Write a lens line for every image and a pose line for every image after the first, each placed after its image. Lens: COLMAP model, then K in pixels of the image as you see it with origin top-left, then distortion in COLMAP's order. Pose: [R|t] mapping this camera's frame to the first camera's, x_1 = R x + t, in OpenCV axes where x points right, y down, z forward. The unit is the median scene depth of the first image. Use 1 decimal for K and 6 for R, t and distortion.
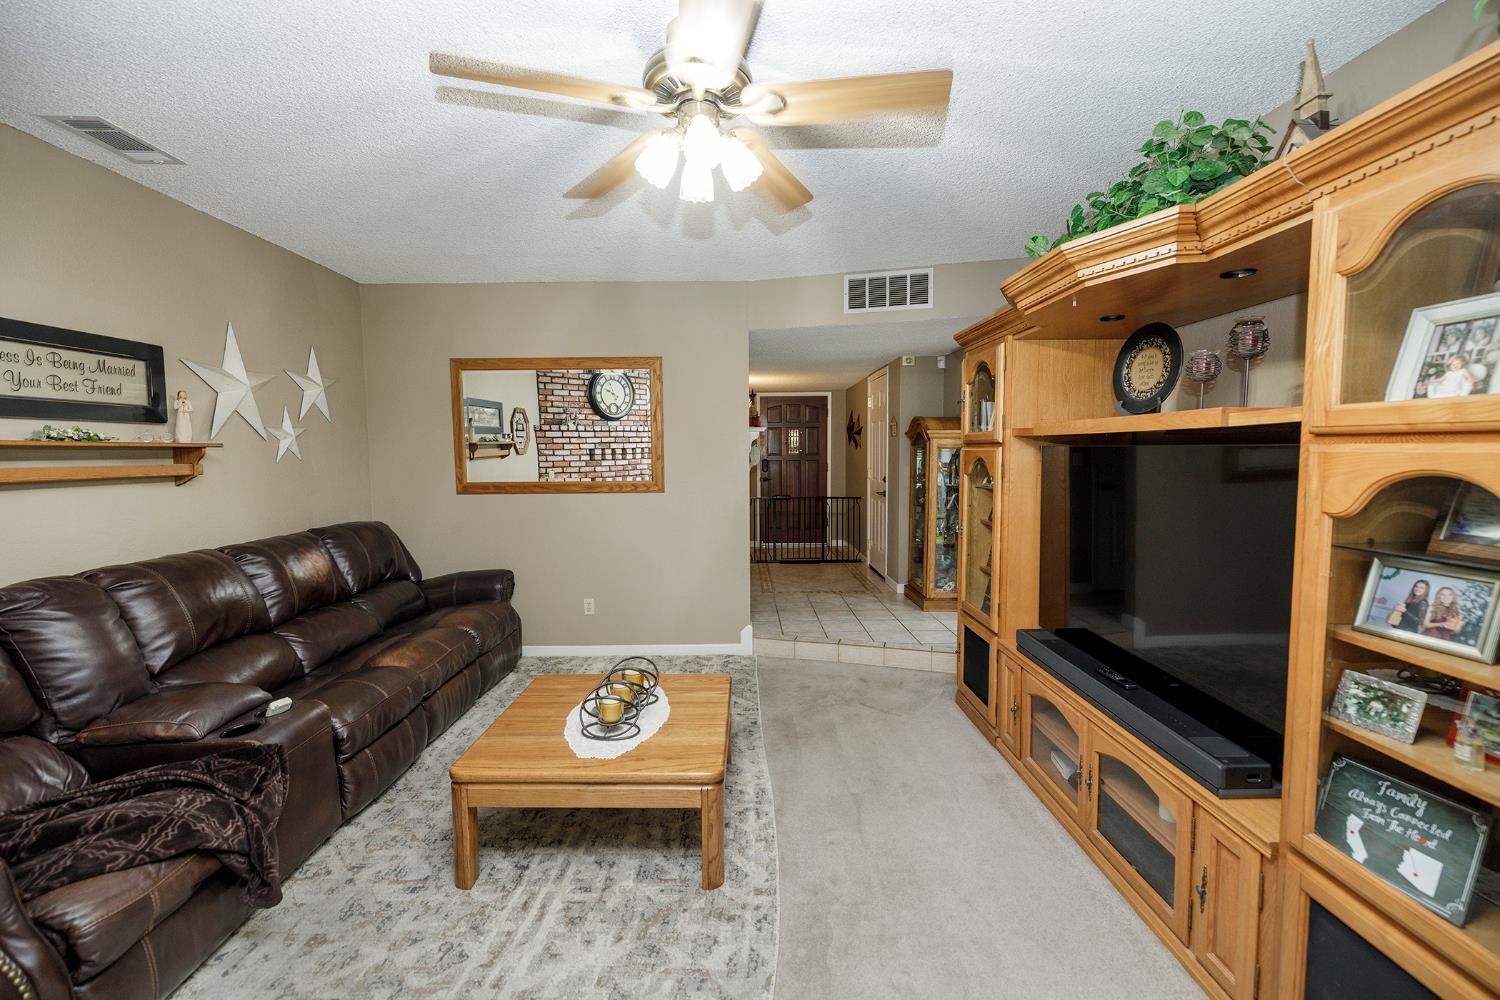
lens RADIAL K [[619.0, 0, 742.4], [0, 619.0, 497.1], [0, 0, 1]] dist [0.001224, -0.000200]
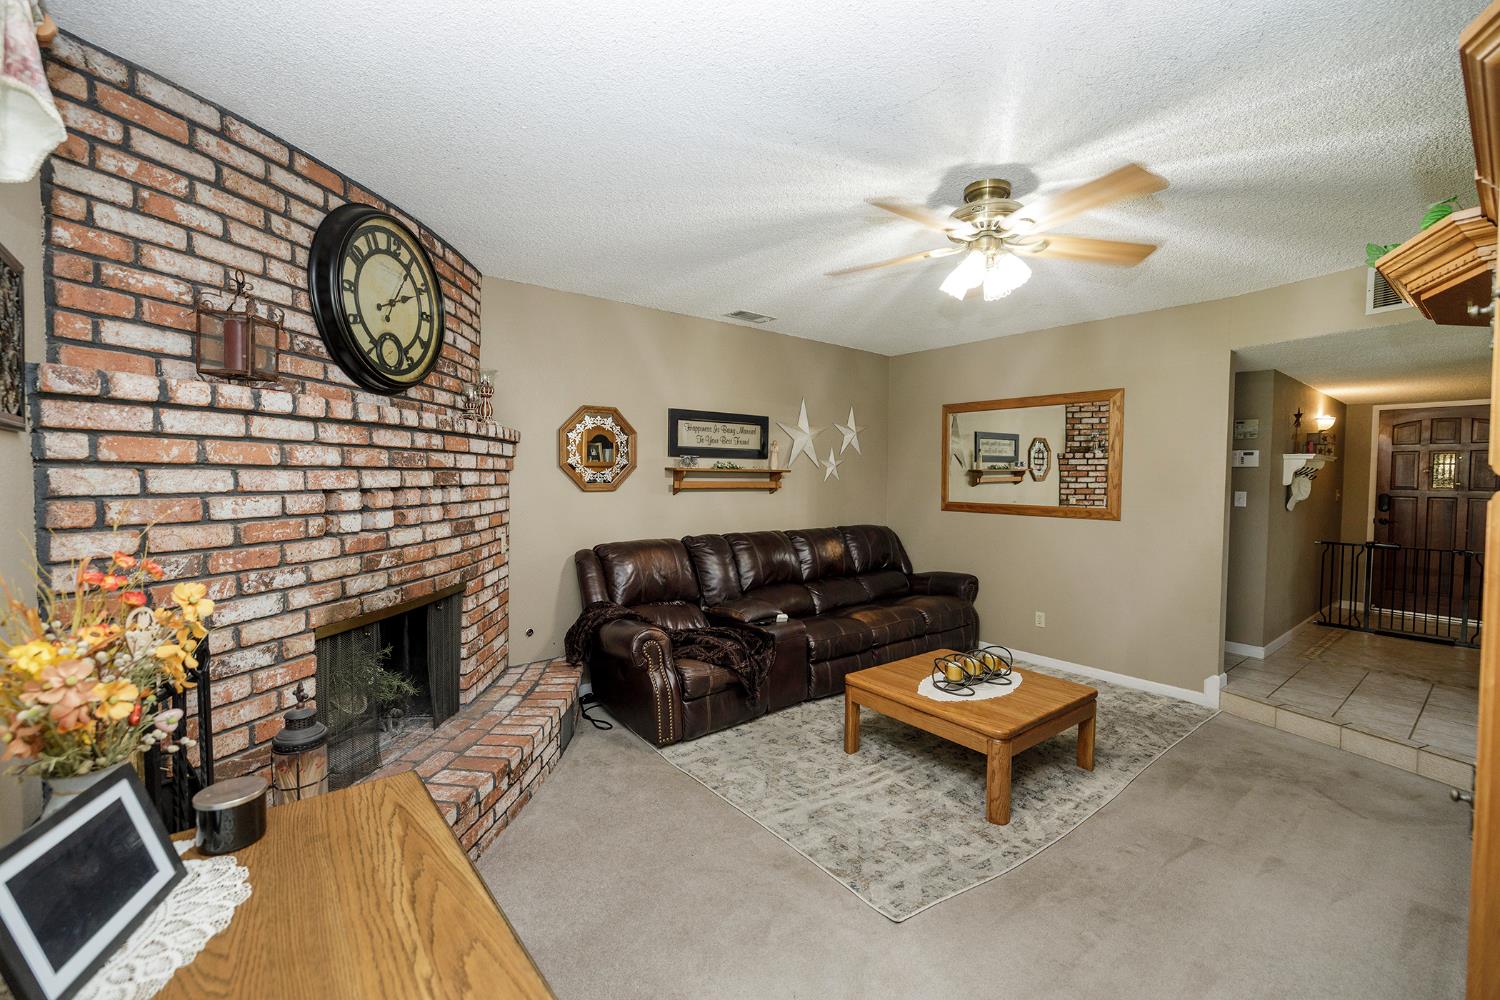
lens RADIAL K [[619.0, 0, 755.5], [0, 619.0, 500.5], [0, 0, 1]] dist [0.001224, -0.000200]
pose [[0.636443, 0.046477, -0.769923, 0.438548], [-0.073599, 0.997288, -0.000637, 0.005300], [0.767805, 0.057071, 0.638137, -0.168016]]
